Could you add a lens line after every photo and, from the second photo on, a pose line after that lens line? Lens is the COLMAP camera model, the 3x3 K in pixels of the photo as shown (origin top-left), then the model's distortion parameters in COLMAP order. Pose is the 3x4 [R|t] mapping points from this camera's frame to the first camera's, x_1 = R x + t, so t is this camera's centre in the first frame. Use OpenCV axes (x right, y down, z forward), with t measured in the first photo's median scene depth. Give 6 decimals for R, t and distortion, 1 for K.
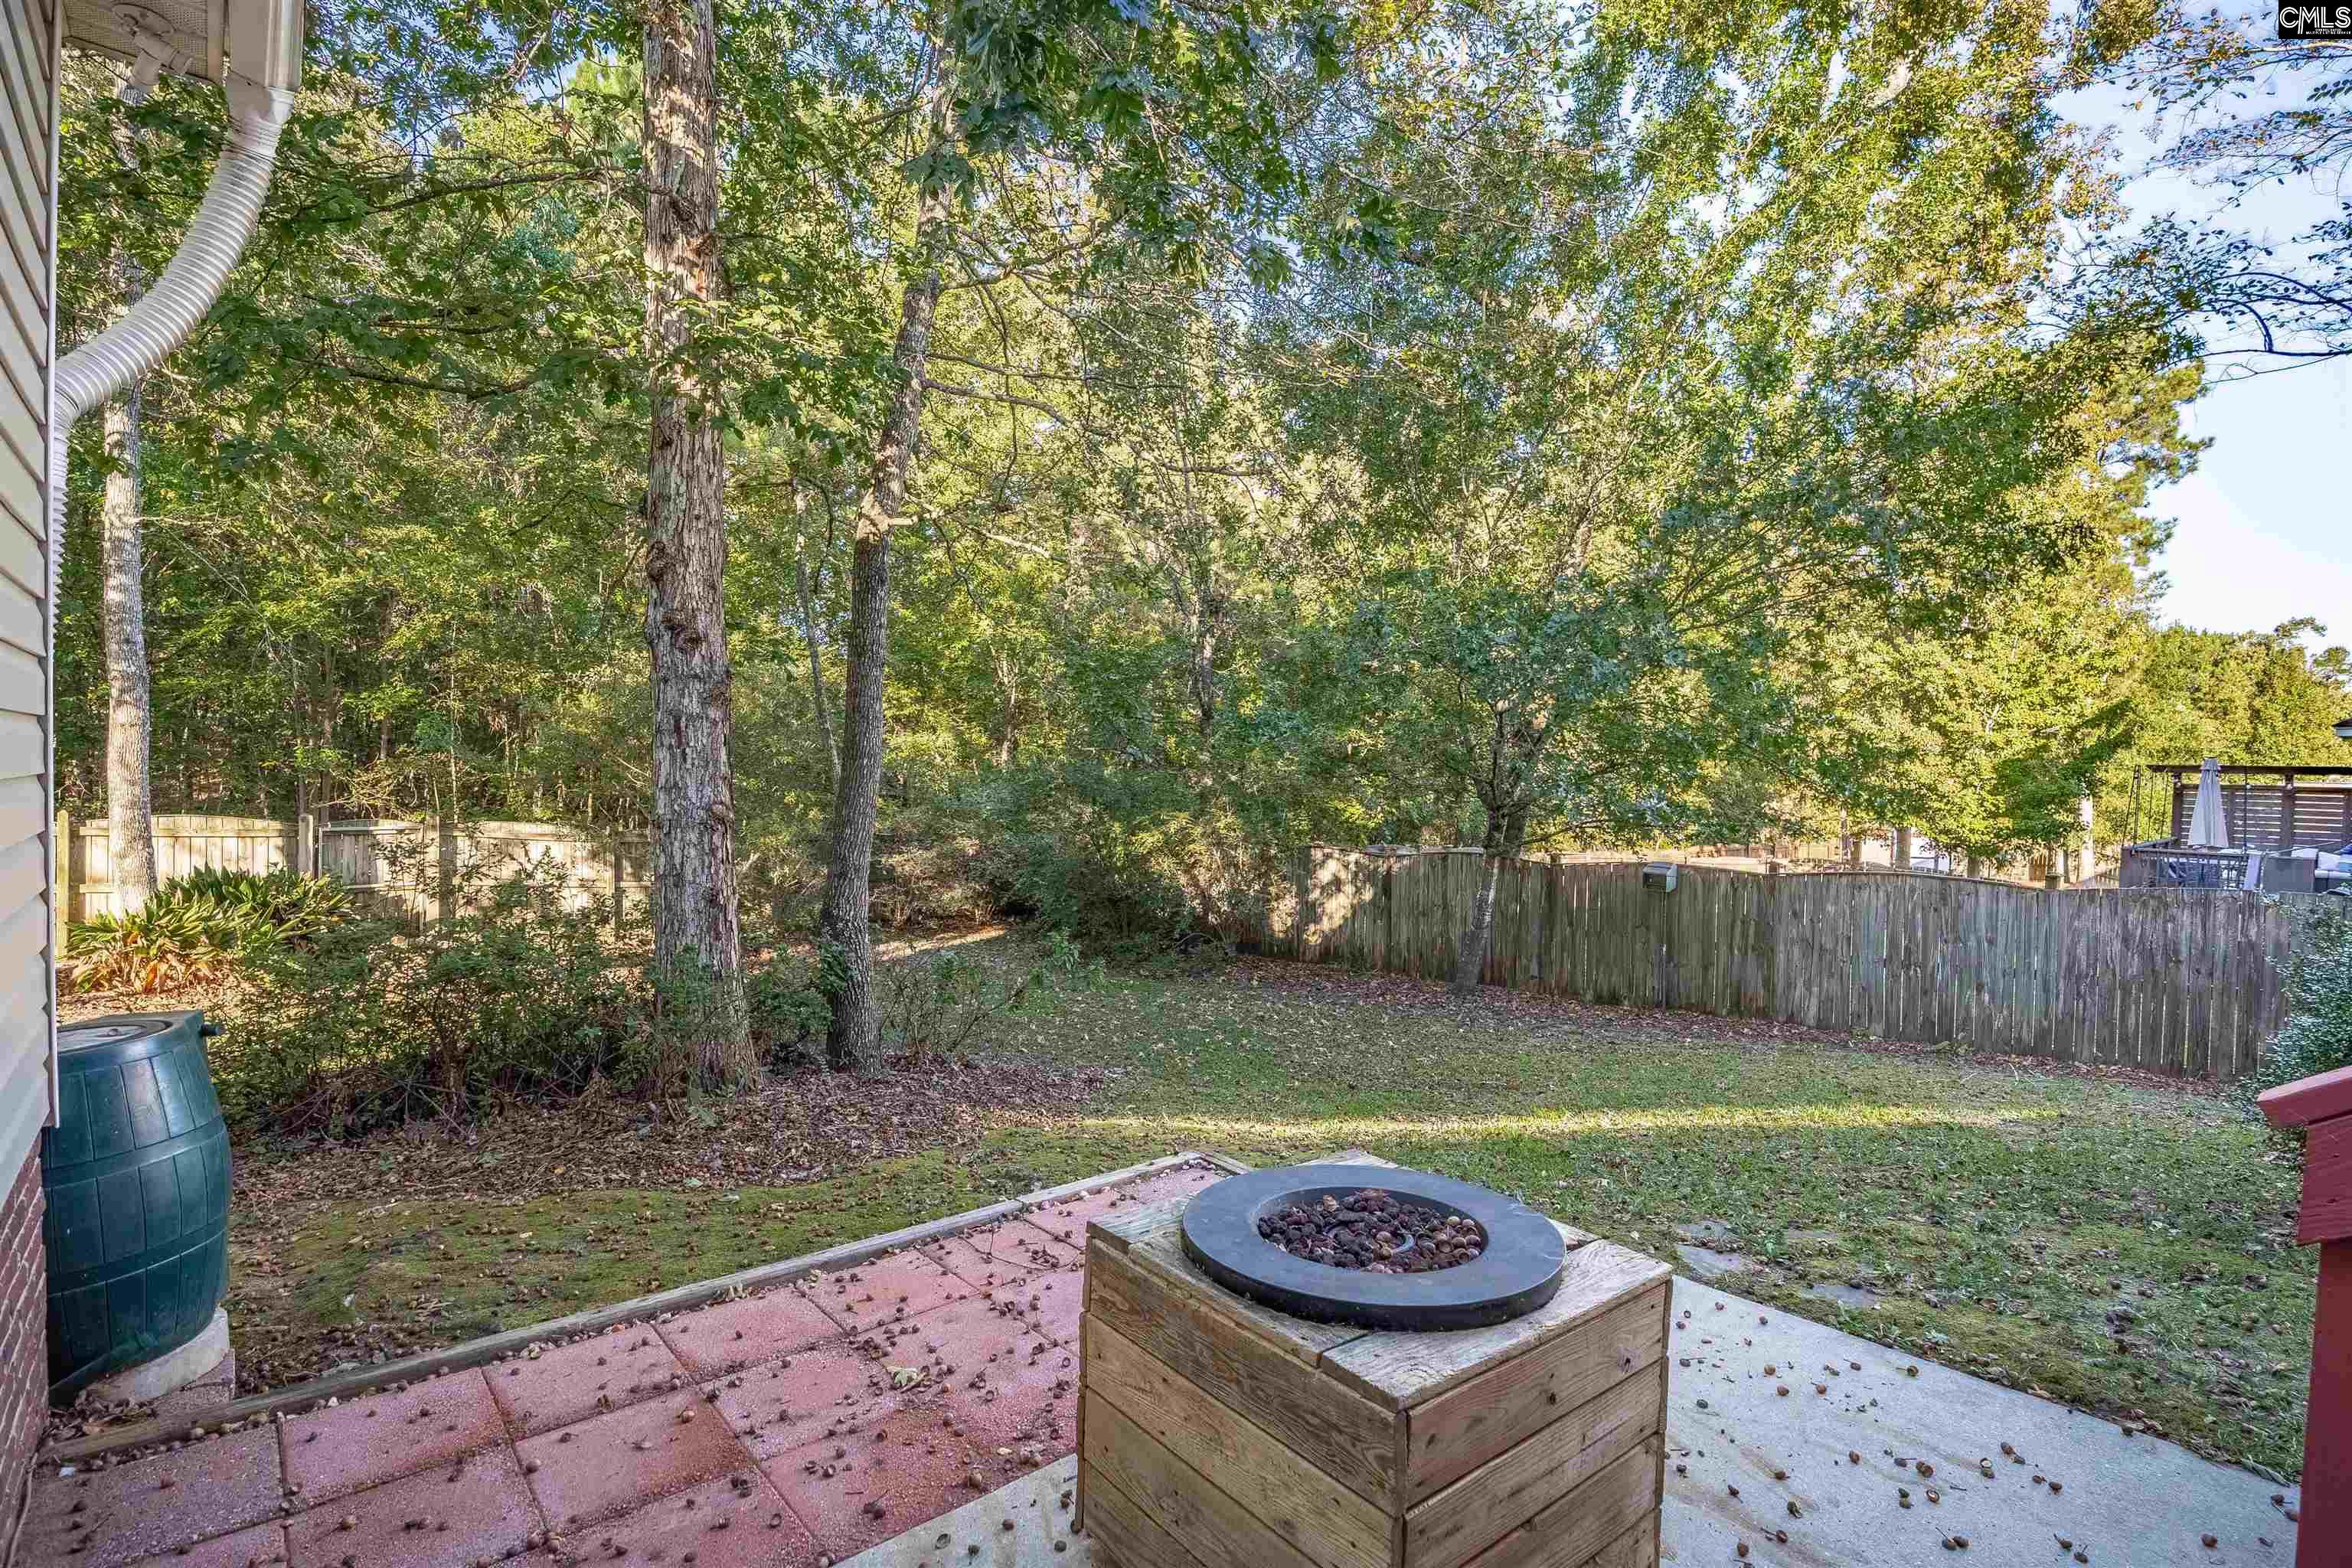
lens RADIAL K [[1090.0, 0, 1172.0], [0, 1090.0, 781.6], [0, 0, 1]] dist [-0.005425, 0.002472]
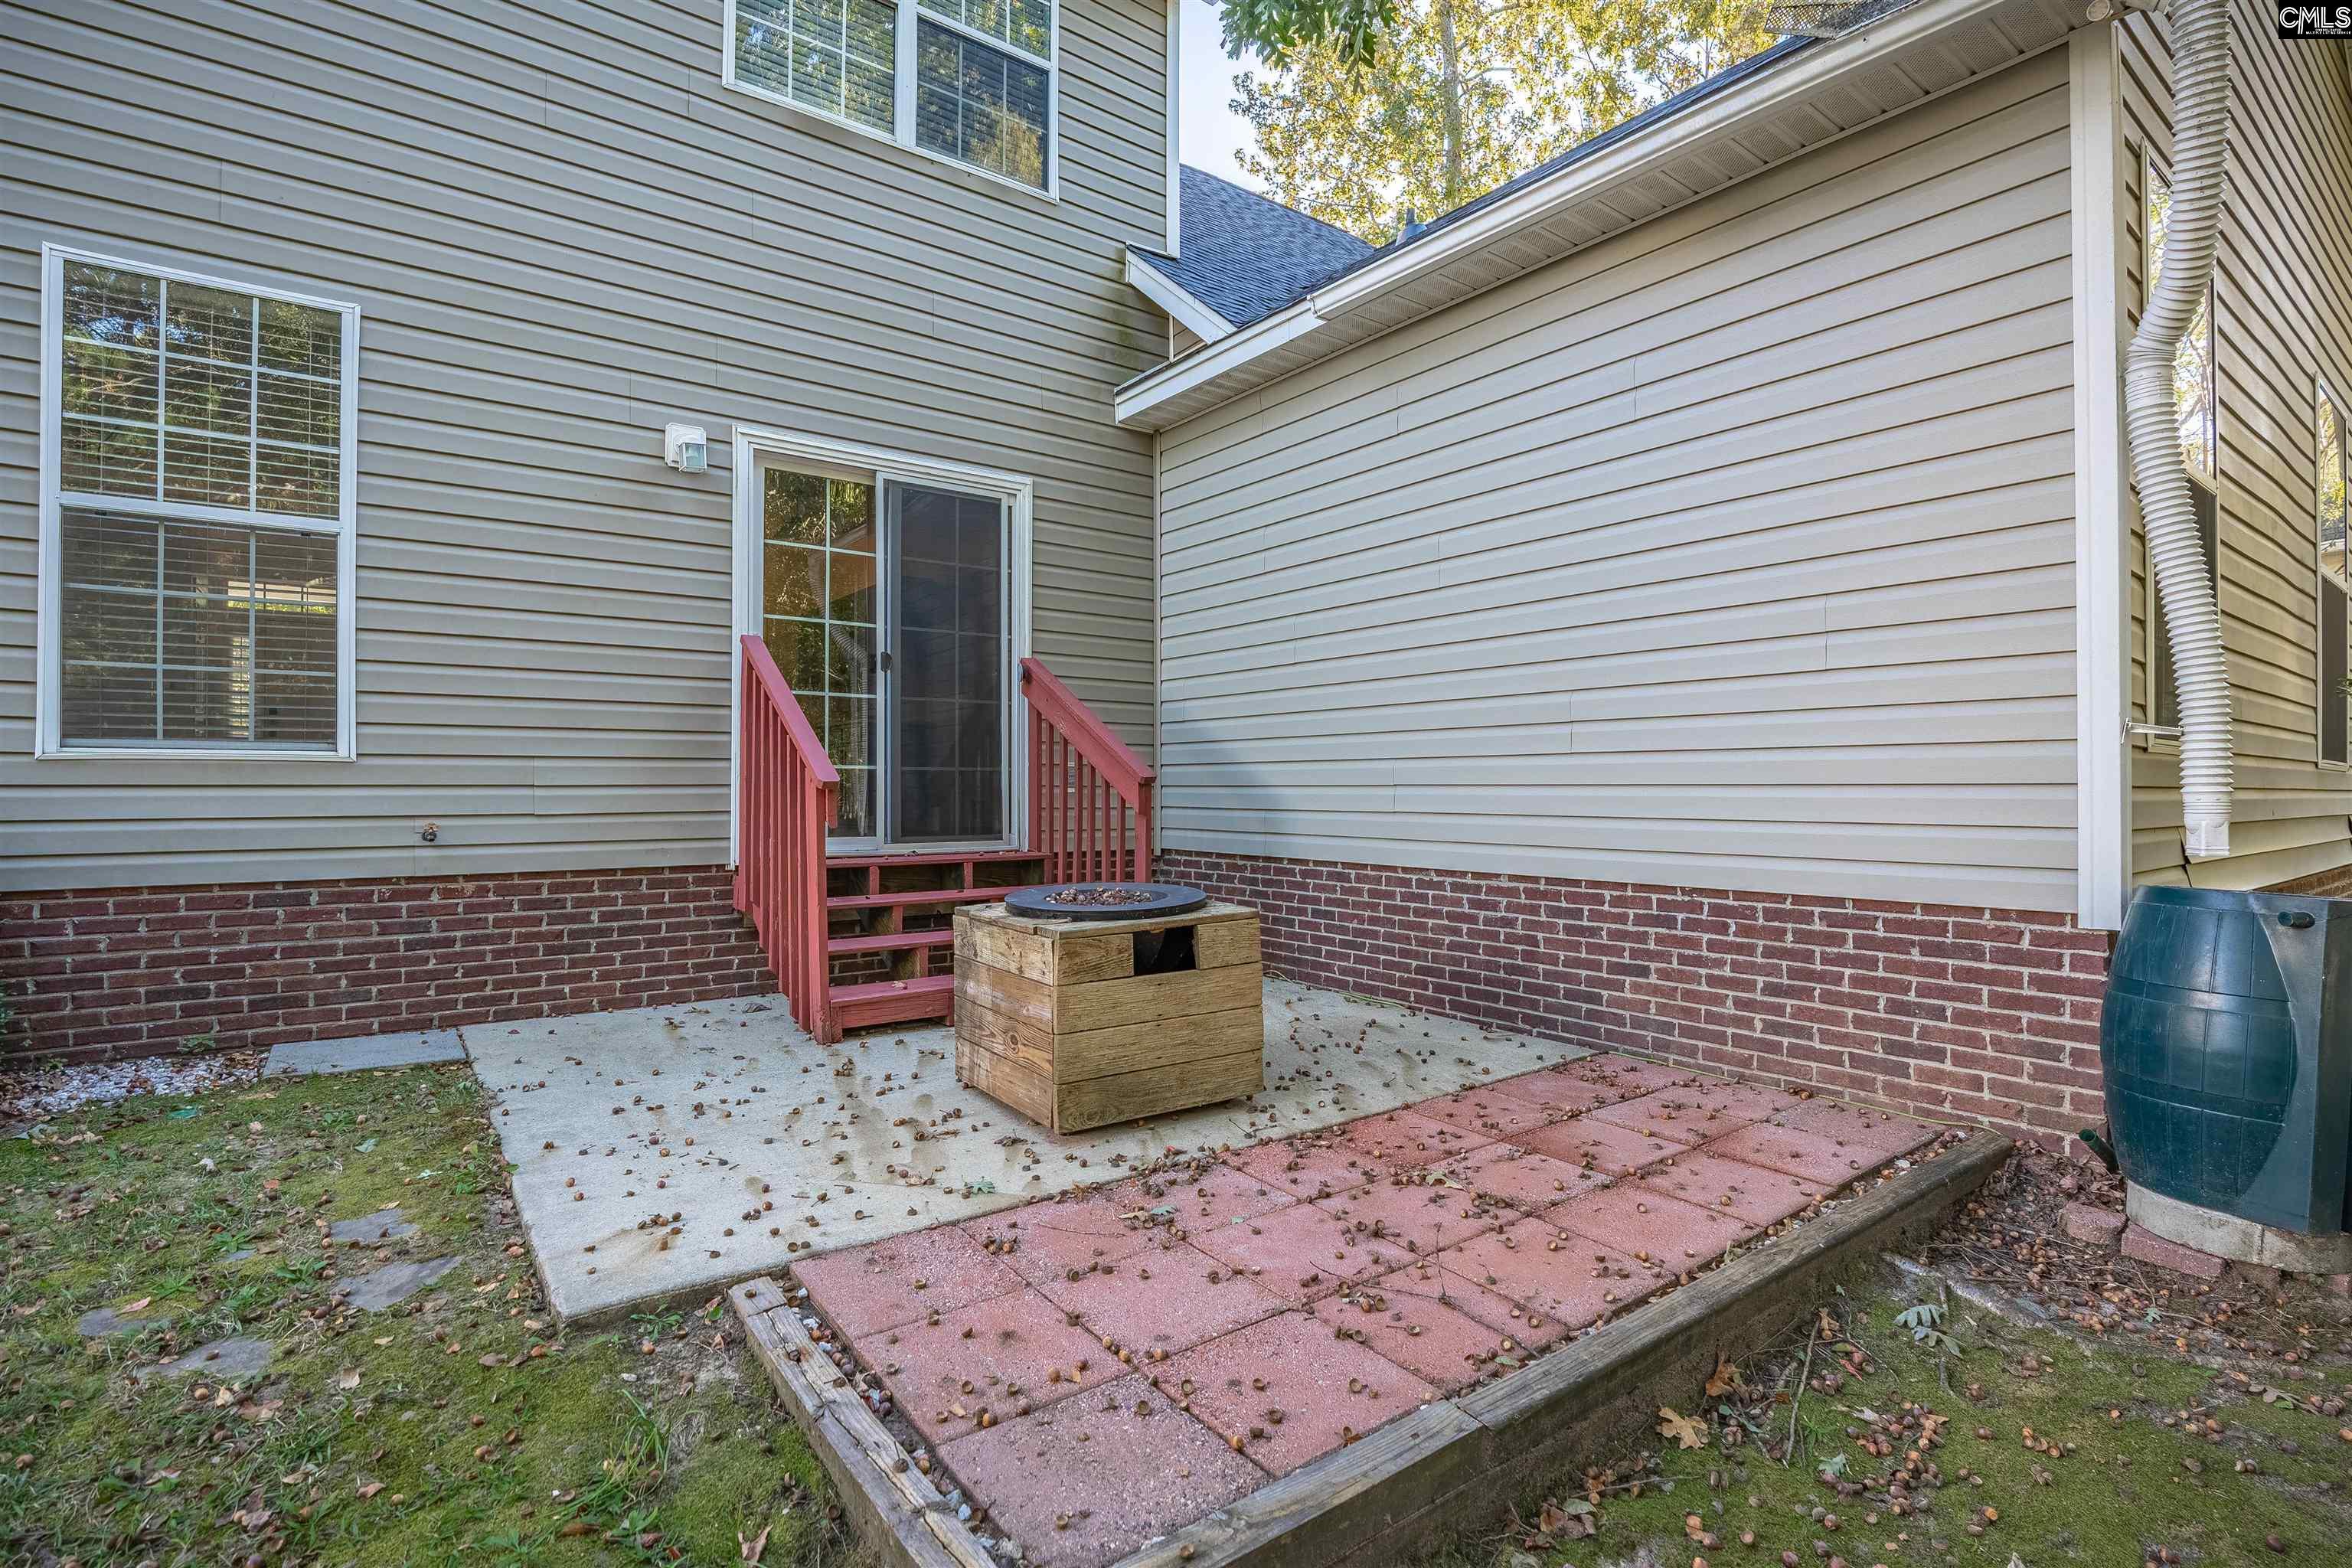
lens RADIAL K [[1090.0, 0, 1170.2], [0, 1090.0, 773.4], [0, 0, 1]] dist [-0.005425, 0.002472]
pose [[-0.996400, -0.022431, 0.081756, -0.052412], [-0.021924, 0.999734, 0.007102, 0.127326], [-0.081893, 0.005284, -0.996627, 2.009381]]
